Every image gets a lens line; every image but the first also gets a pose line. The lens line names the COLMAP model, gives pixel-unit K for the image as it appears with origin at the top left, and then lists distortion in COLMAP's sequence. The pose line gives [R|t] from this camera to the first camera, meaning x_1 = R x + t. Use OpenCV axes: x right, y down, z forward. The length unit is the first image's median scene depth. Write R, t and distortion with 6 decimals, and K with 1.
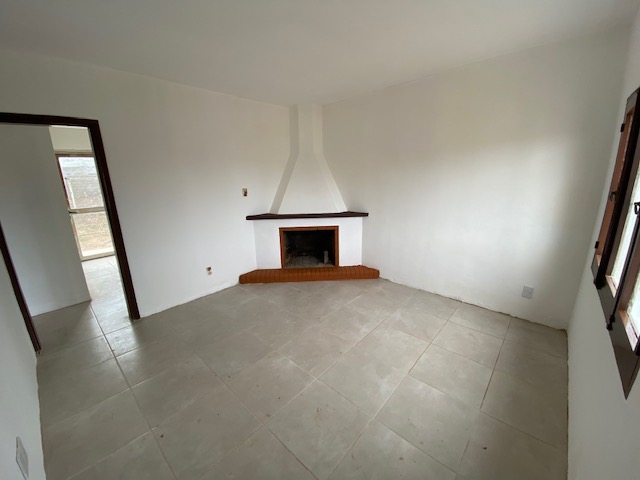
lens RADIAL K [[262.1, 0, 320.0], [0, 262.1, 239.6], [0, 0, 1]] dist [0.017710, -0.000232]
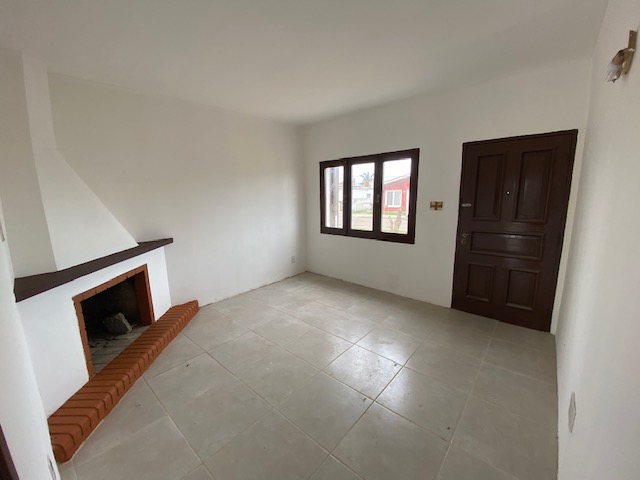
lens RADIAL K [[262.1, 0, 320.0], [0, 262.1, 239.6], [0, 0, 1]] dist [0.017710, -0.000232]
pose [[-0.032055, -0.151337, 0.987962, -0.706446], [0.269092, 0.950665, 0.154354, -0.111482], [-0.962581, 0.270800, 0.010250, 0.609523]]
